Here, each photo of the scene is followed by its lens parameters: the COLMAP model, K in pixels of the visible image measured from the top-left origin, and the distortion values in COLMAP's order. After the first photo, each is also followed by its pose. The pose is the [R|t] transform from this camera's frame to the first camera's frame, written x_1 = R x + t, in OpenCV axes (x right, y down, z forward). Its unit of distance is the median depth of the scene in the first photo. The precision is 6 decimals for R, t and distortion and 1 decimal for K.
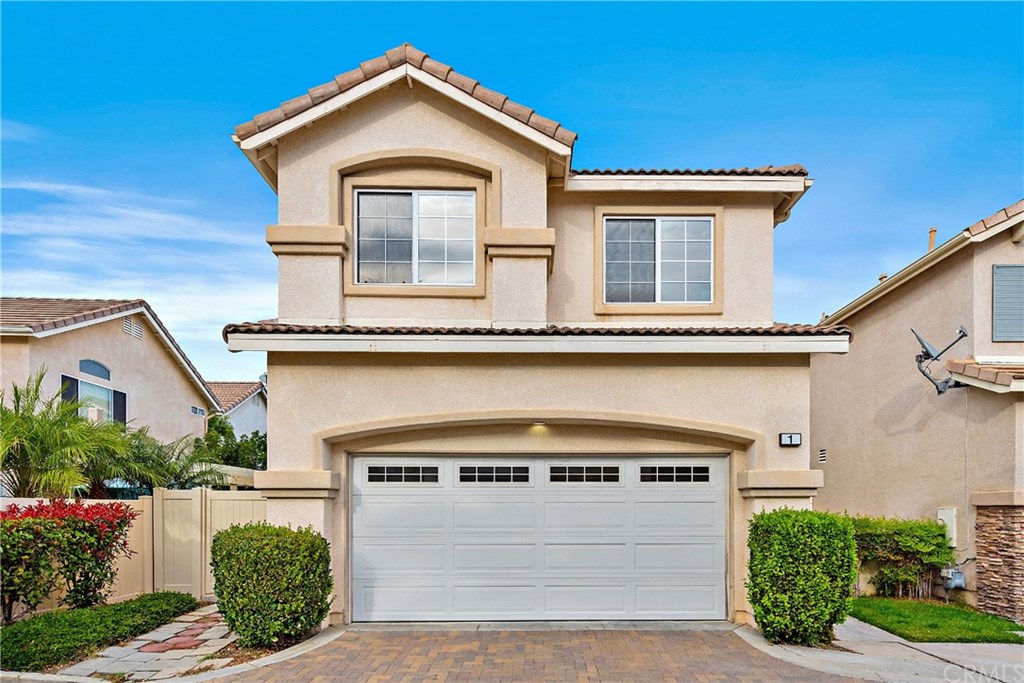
lens RADIAL K [[408.3, 0, 511.8], [0, 408.3, 376.6], [0, 0, 1]] dist [0.000655, 0.000390]
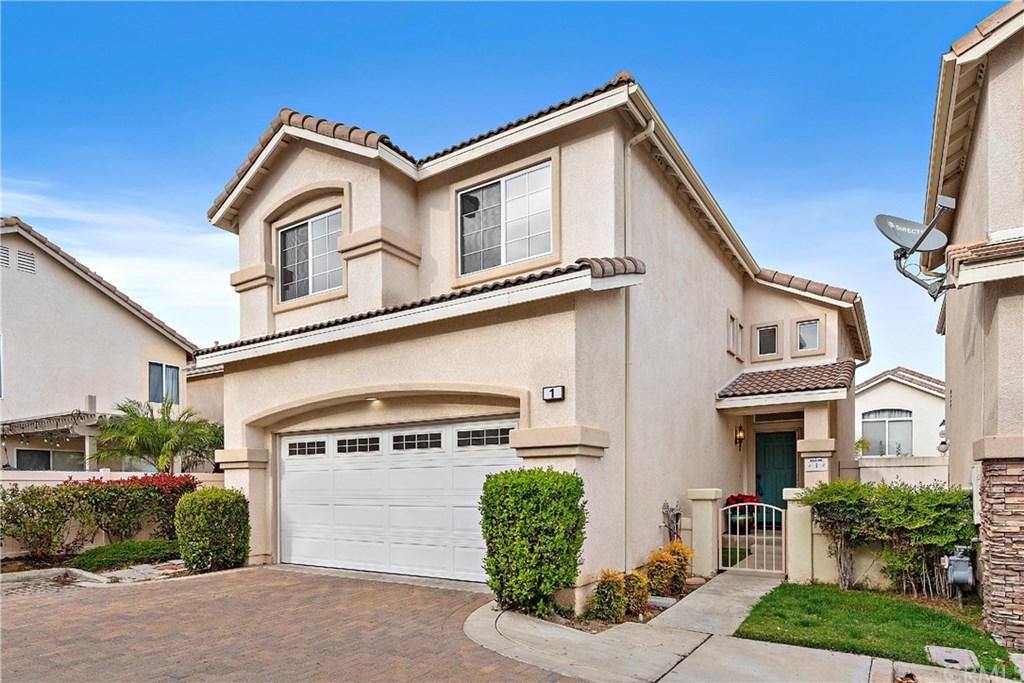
lens RADIAL K [[407.1, 0, 513.5], [0, 407.1, 348.4], [0, 0, 1]] dist [0.001218, -0.000100]
pose [[0.906458, -0.137563, -0.399263, 0.870906], [0.136157, 0.990169, -0.032036, 0.063639], [0.399744, -0.025323, 0.916277, 0.118855]]
